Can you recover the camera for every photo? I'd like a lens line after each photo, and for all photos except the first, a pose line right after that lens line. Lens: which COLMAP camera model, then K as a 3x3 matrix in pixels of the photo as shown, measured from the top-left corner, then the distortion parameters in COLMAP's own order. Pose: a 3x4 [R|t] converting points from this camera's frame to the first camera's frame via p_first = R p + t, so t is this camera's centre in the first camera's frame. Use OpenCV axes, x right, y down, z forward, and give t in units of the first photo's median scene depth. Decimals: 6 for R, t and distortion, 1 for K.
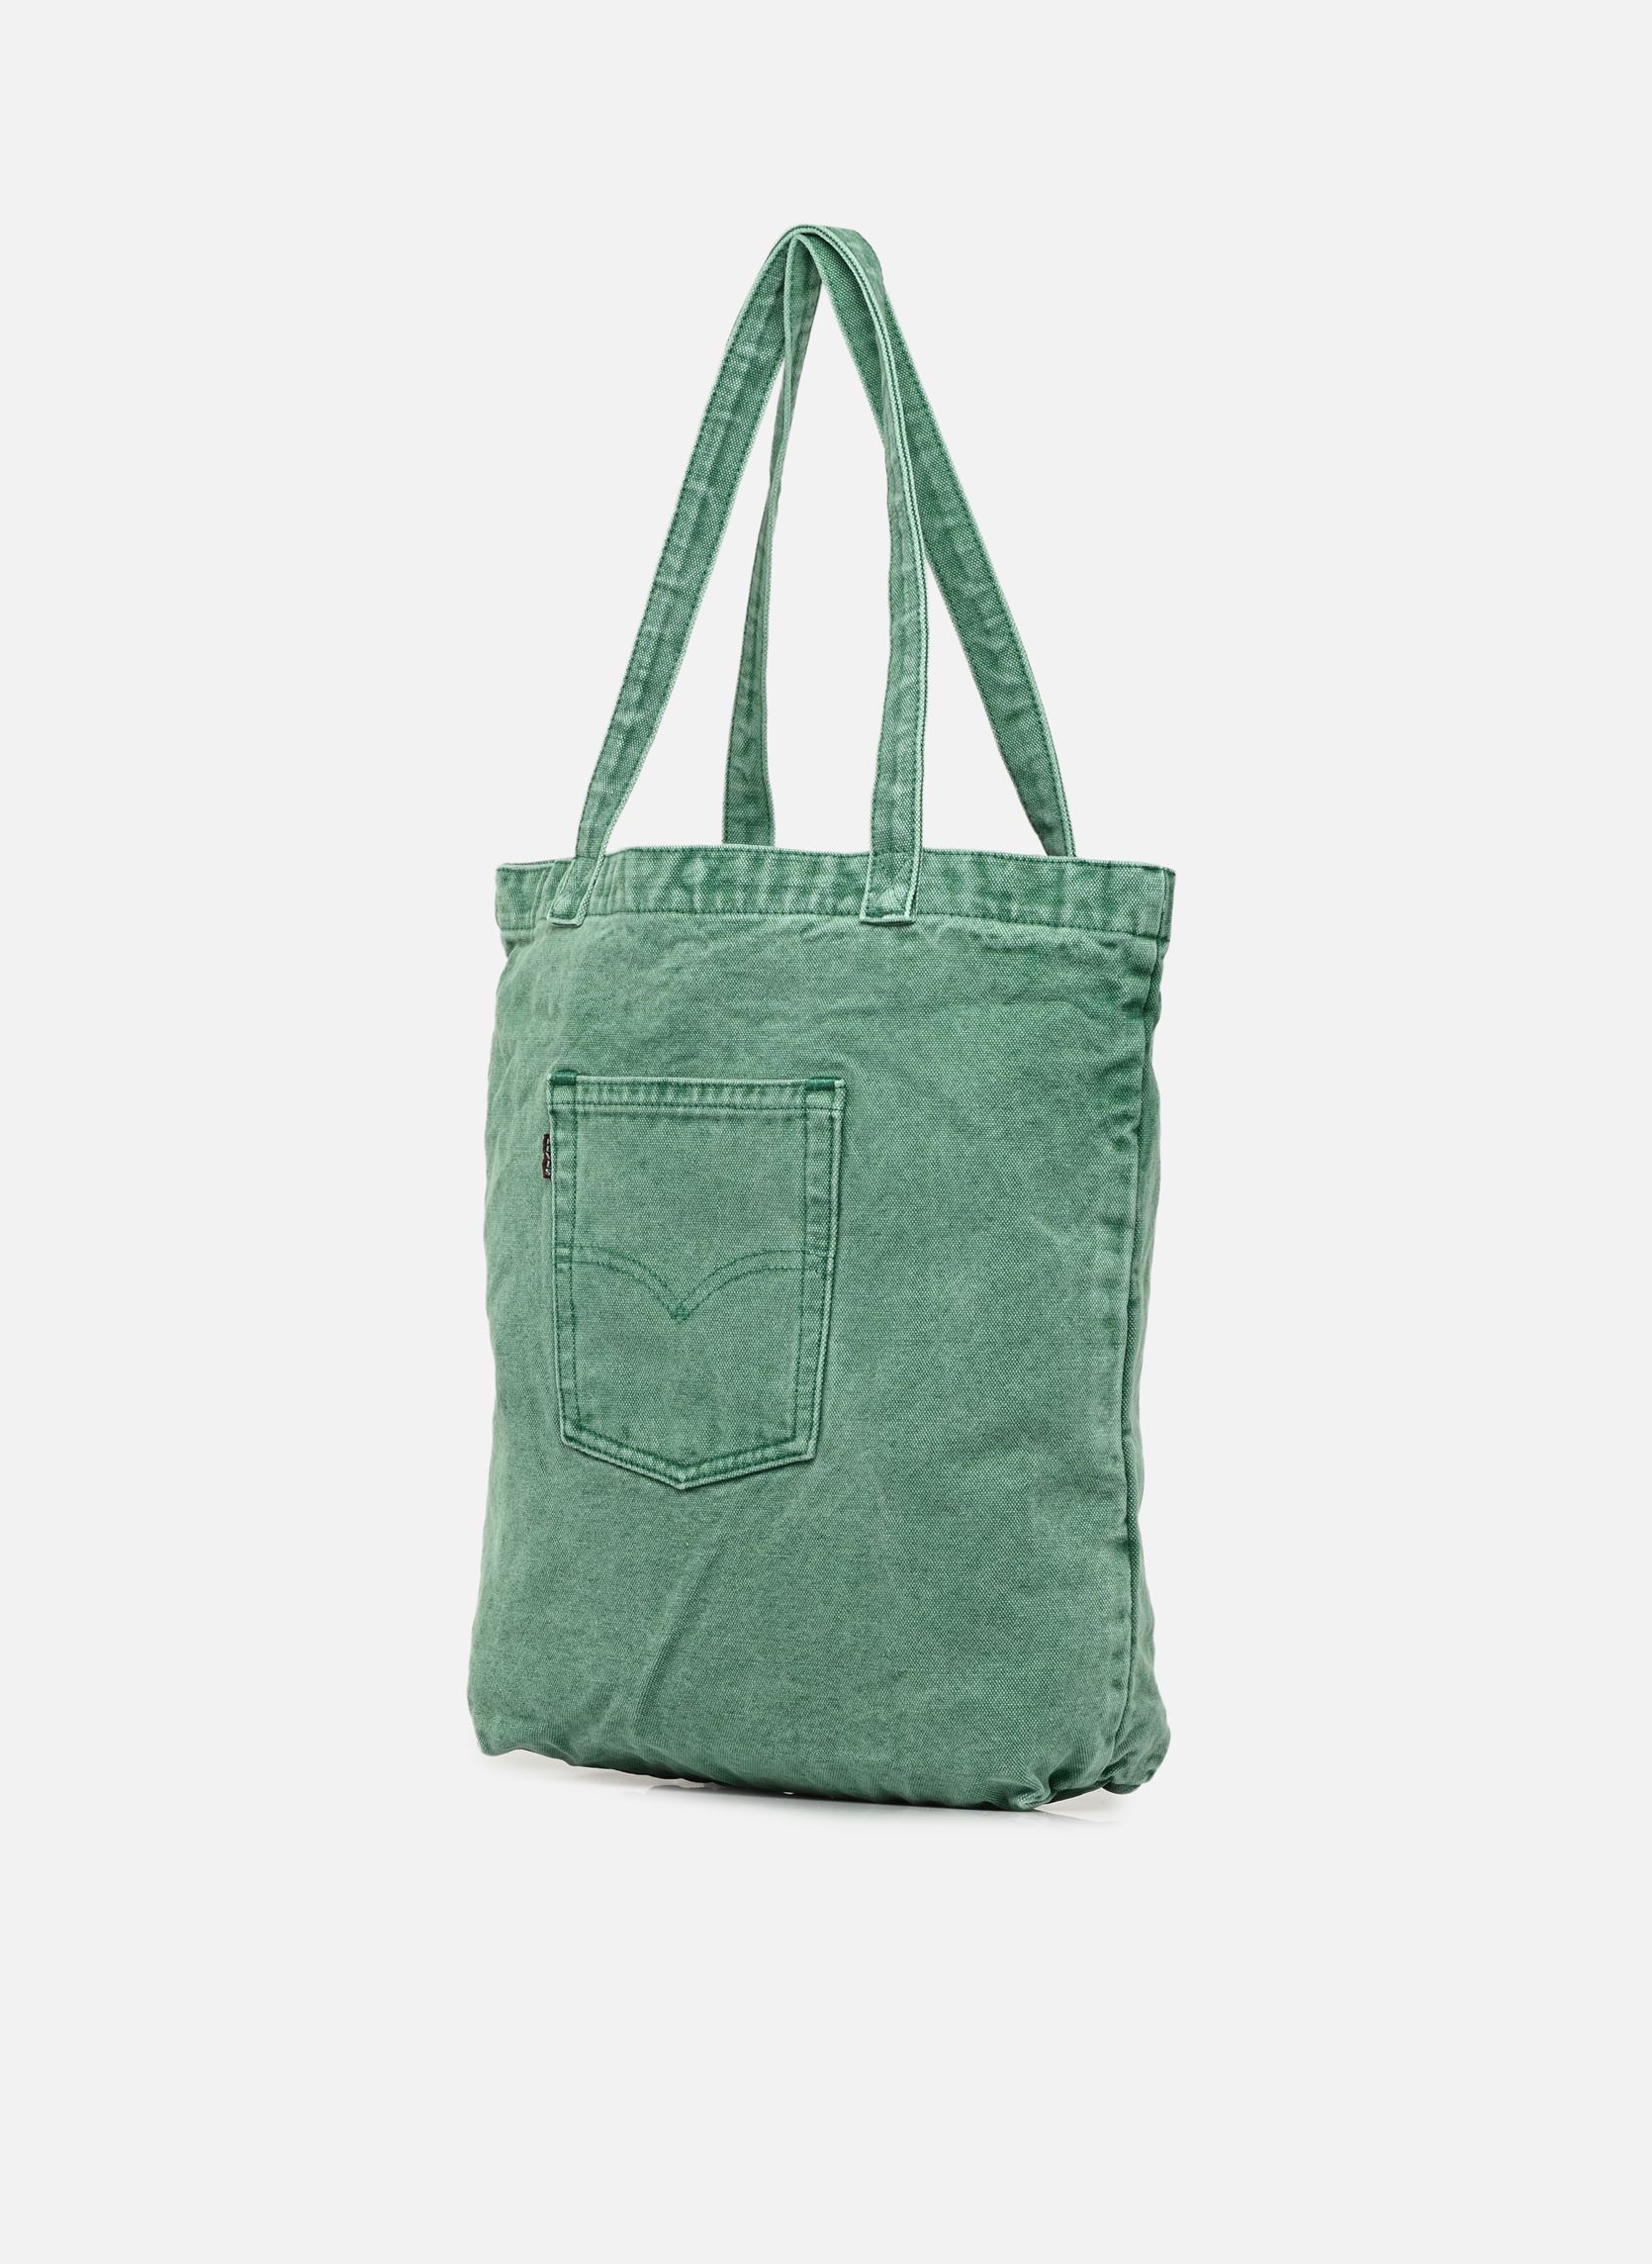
lens RADIAL K [[7629.9, 0, 828.8], [0, 7629.9, 1205.7], [0, 0, 1]] dist [0.167943, 1.068371]
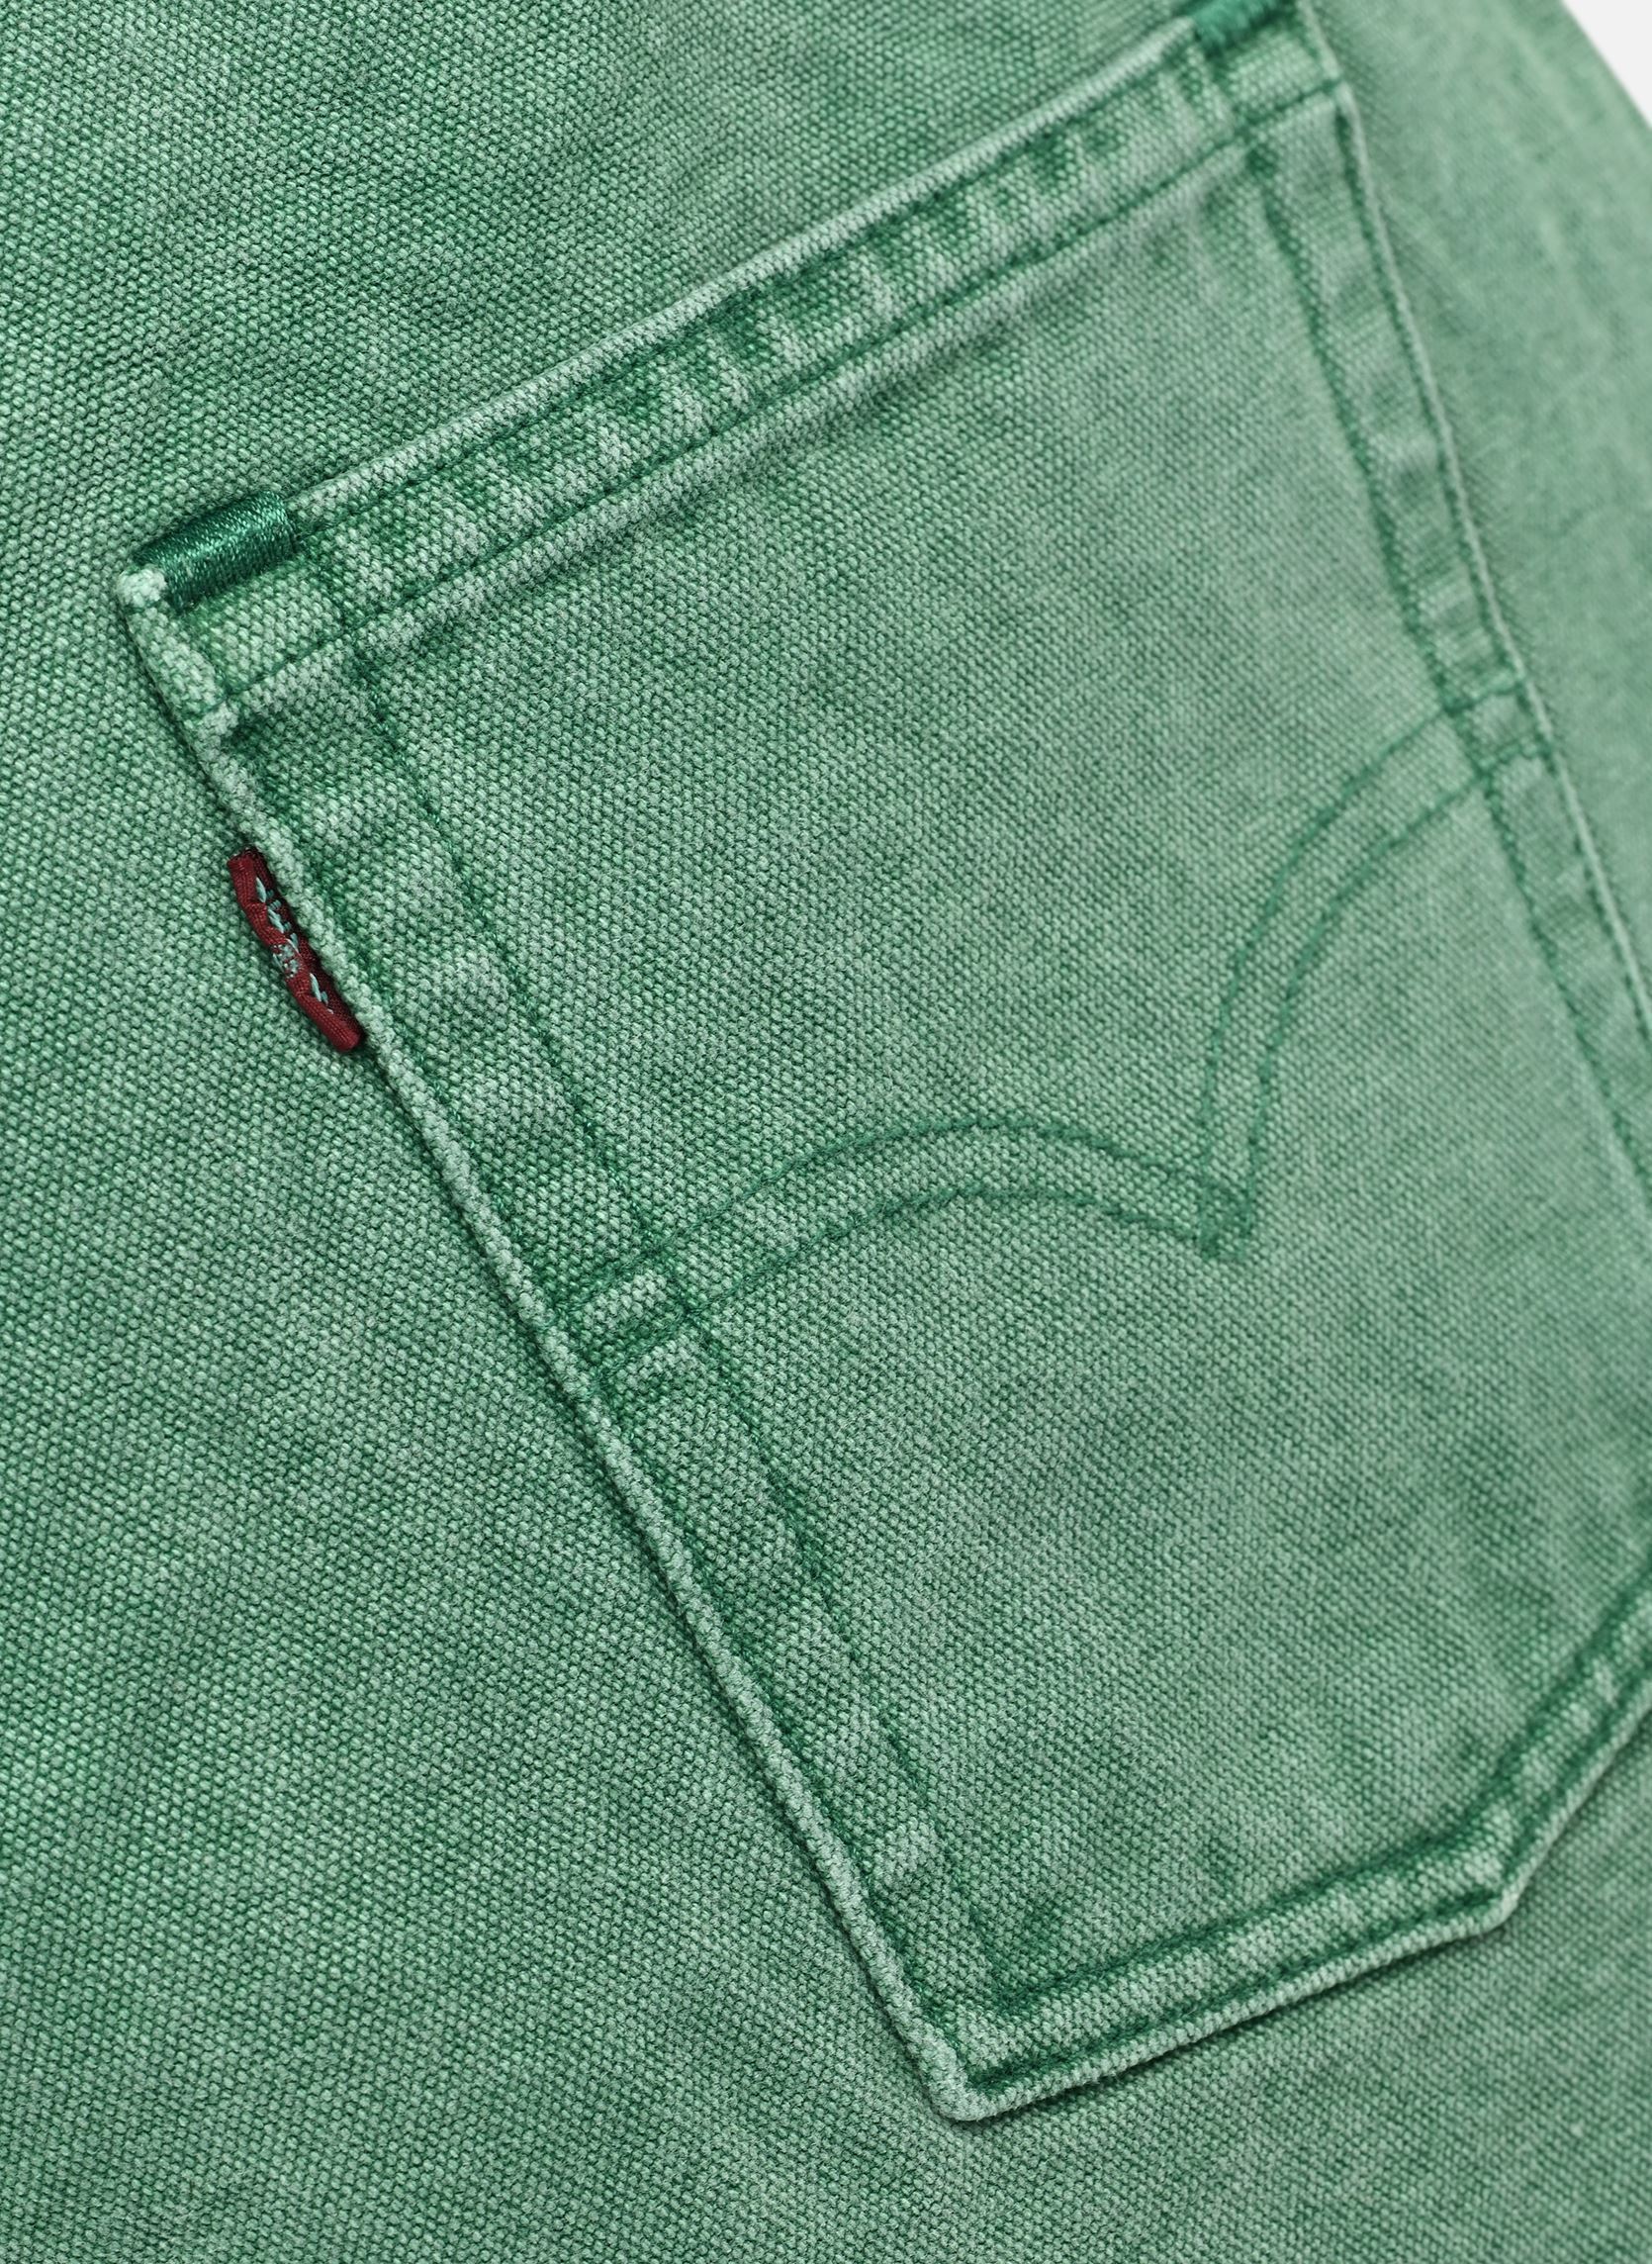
lens RADIAL K [[7629.9, 0, 828.8], [0, 7629.9, 1205.7], [0, 0, 1]] dist [0.167943, 1.068371]
pose [[0.125836, -0.283658, 0.950633, -0.232244], [0.418044, 0.884178, 0.208492, -0.037334], [-0.899669, 0.371171, 0.229843, 0.962382]]
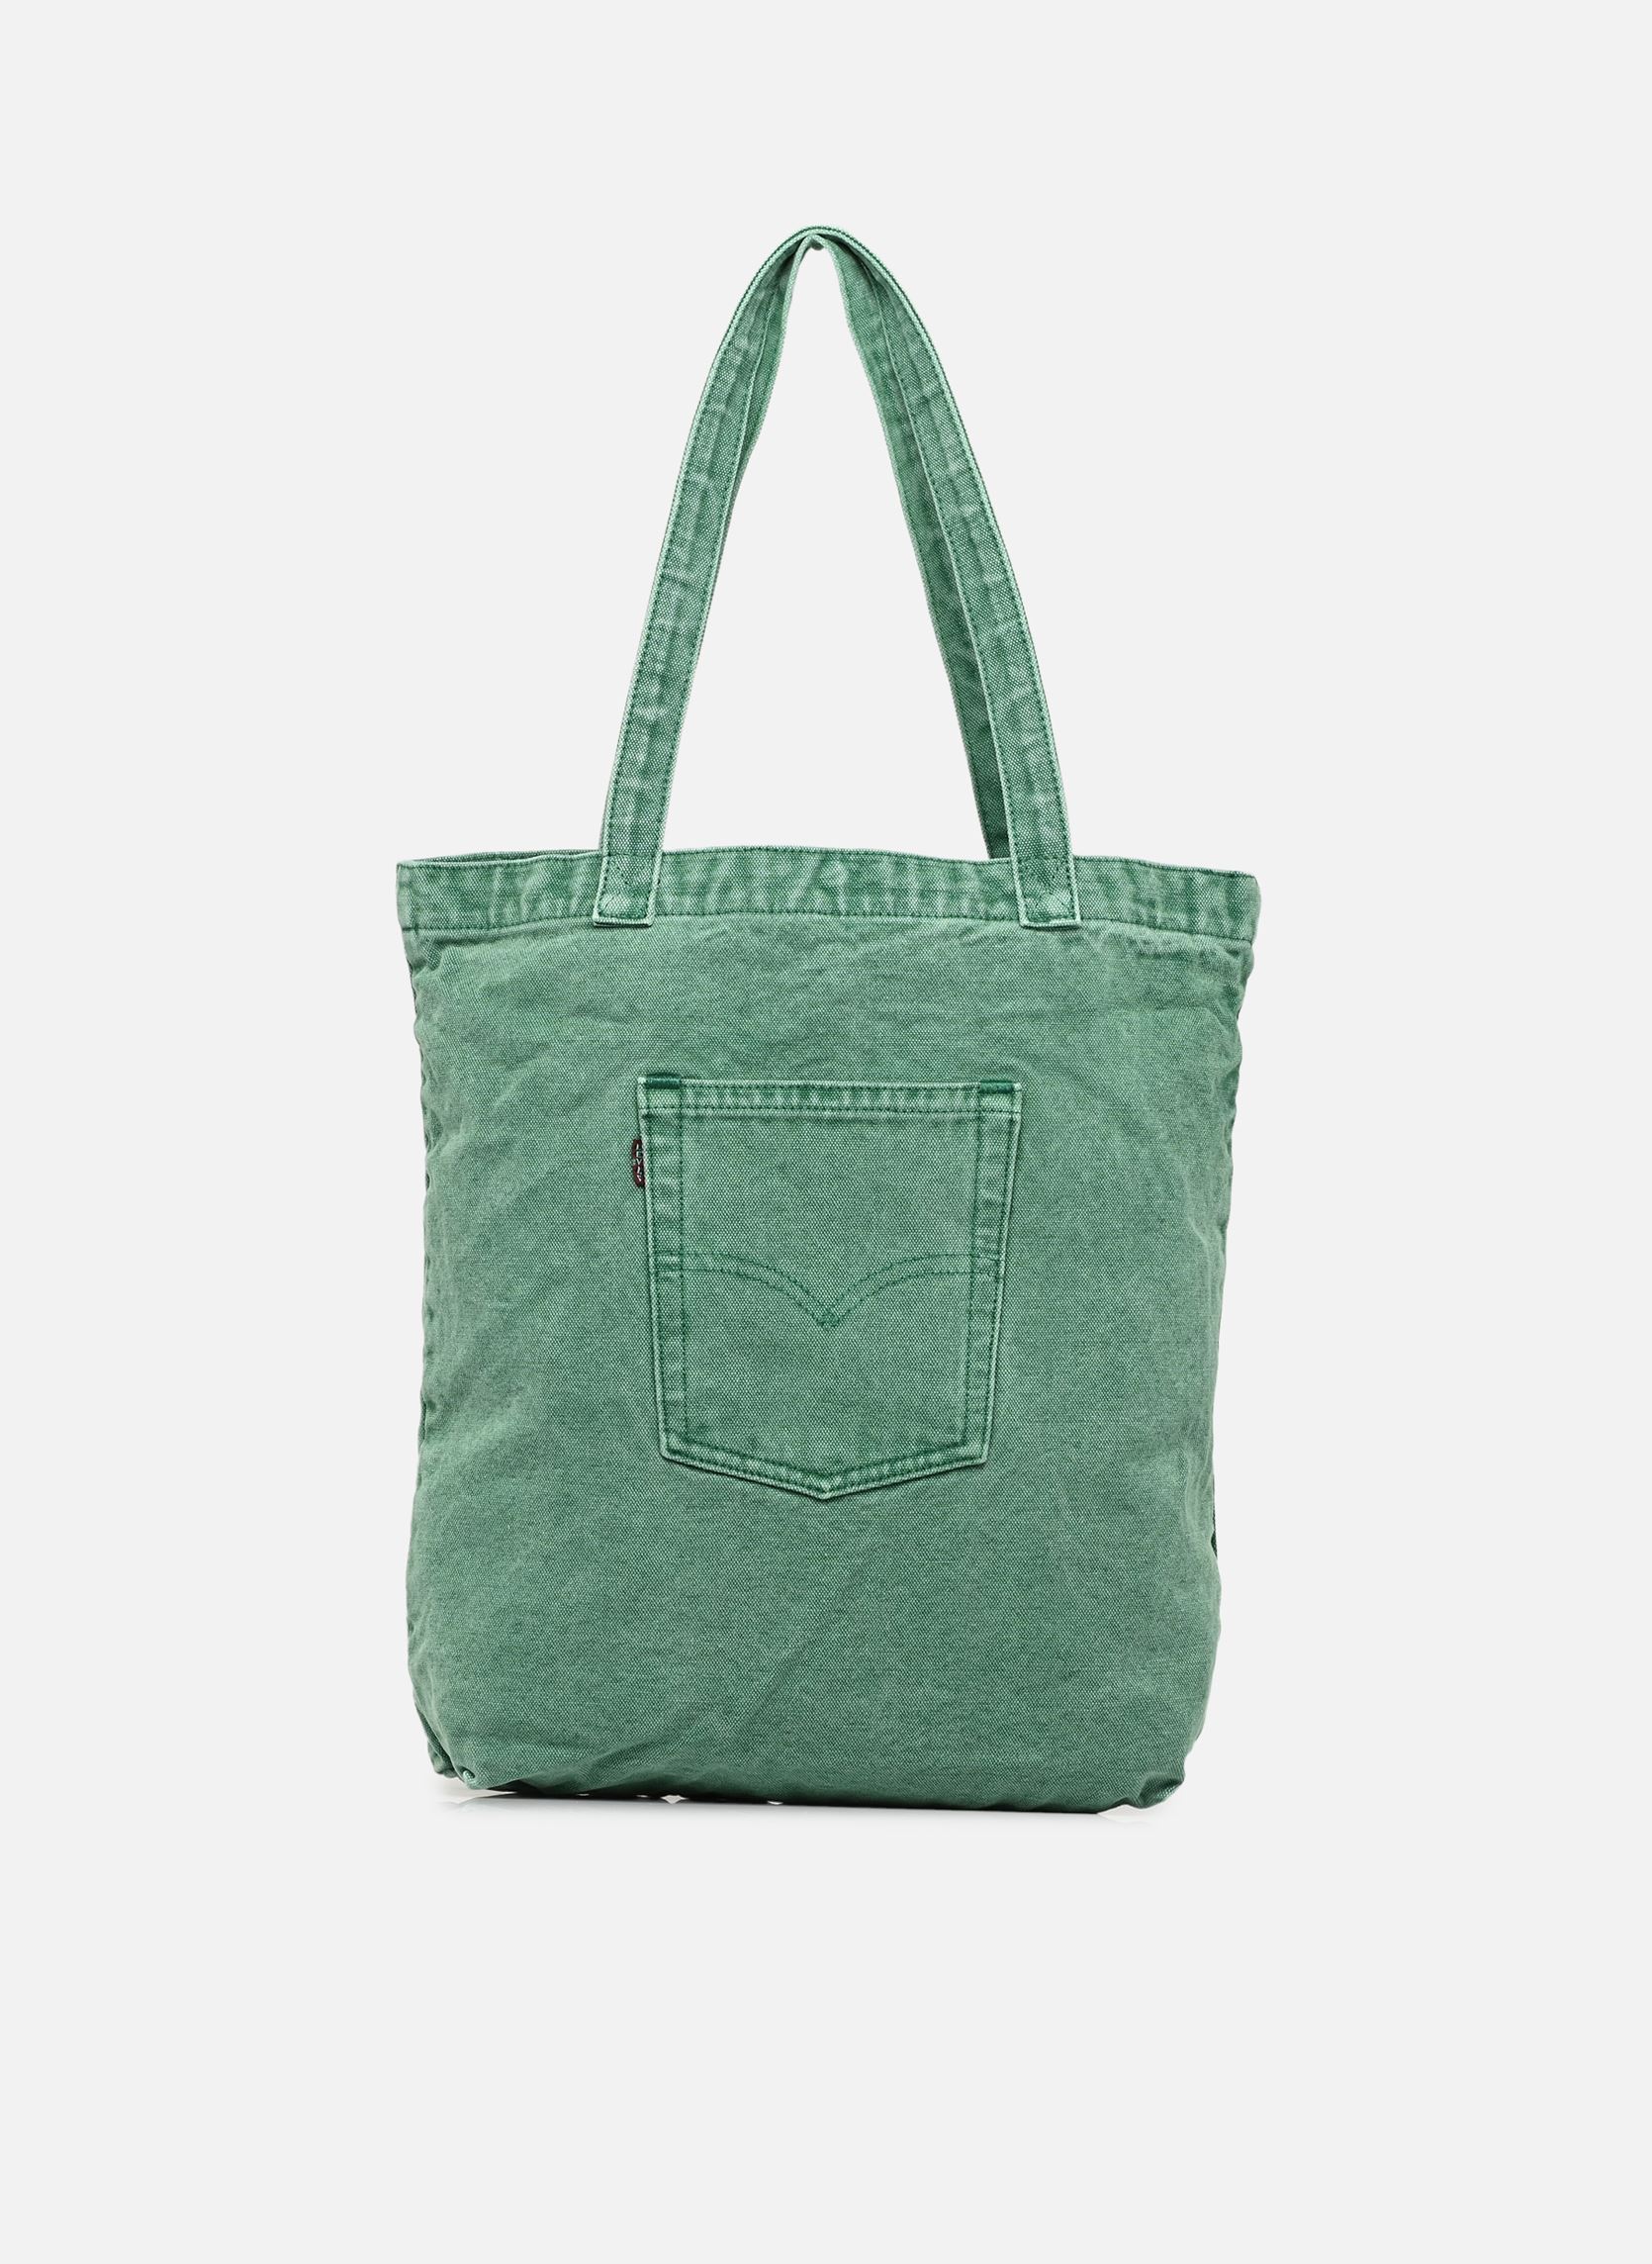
lens RADIAL K [[7629.9, 0, 828.8], [0, 7629.9, 1205.7], [0, 0, 1]] dist [0.167943, 1.068371]
pose [[0.757849, -0.006364, 0.652399, -0.664039], [0.010486, 0.999942, -0.002427, 0.001736], [-0.652346, 0.008680, 0.757872, 0.254230]]
